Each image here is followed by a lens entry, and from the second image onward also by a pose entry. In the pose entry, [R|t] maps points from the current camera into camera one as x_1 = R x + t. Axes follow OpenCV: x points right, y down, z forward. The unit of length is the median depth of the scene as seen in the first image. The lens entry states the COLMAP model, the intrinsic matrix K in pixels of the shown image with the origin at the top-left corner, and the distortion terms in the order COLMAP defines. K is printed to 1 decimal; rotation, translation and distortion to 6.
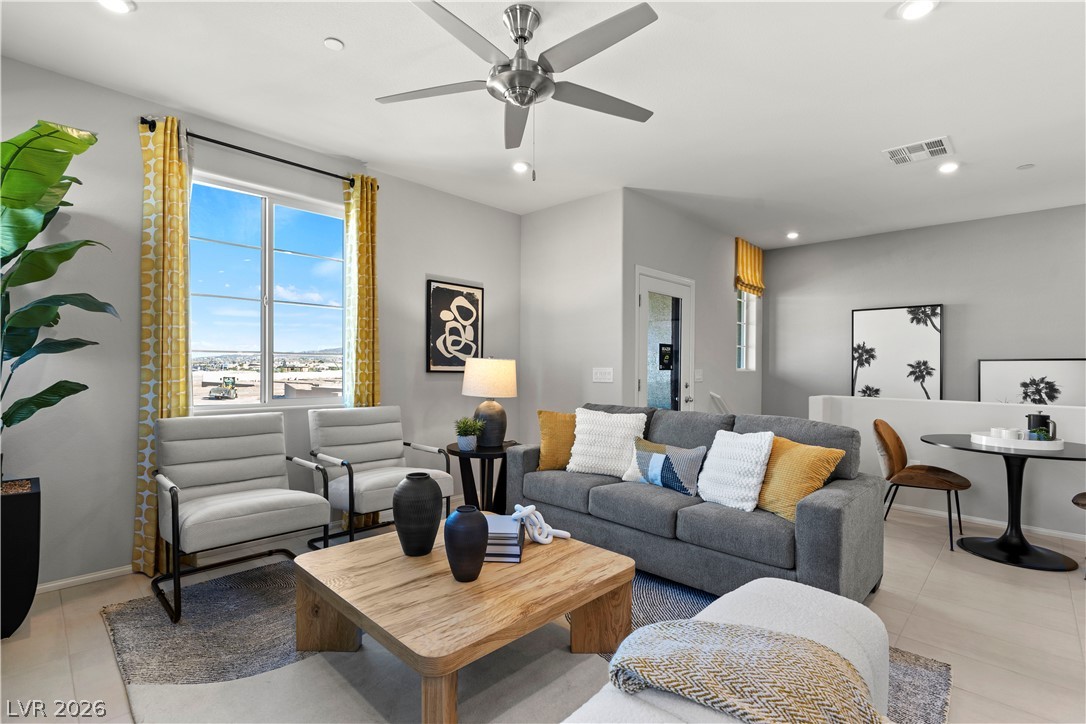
lens RADIAL K [[501.4, 0, 530.3], [0, 501.4, 365.7], [0, 0, 1]] dist [-0.008035, 0.001450]
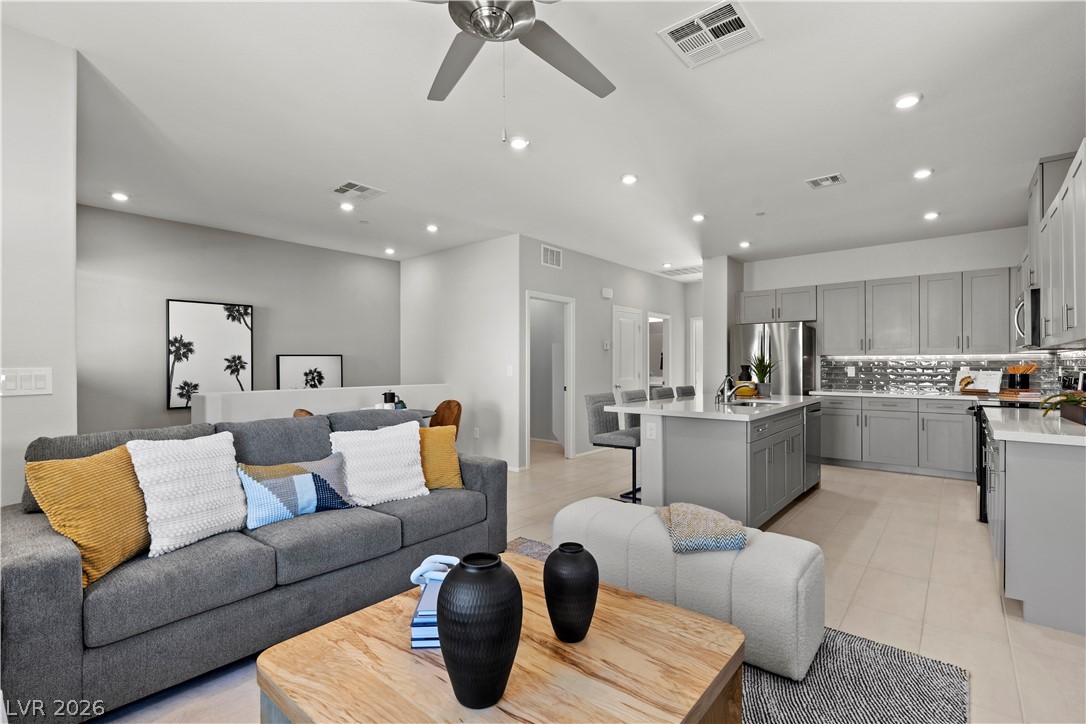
lens RADIAL K [[501.4, 0, 547.0], [0, 501.4, 362.2], [0, 0, 1]] dist [-0.008035, 0.001450]
pose [[-0.094952, -0.008853, 0.995443, -0.354638], [0.000524, 0.999960, 0.008943, -0.004702], [-0.995482, 0.001371, -0.094943, 0.437139]]
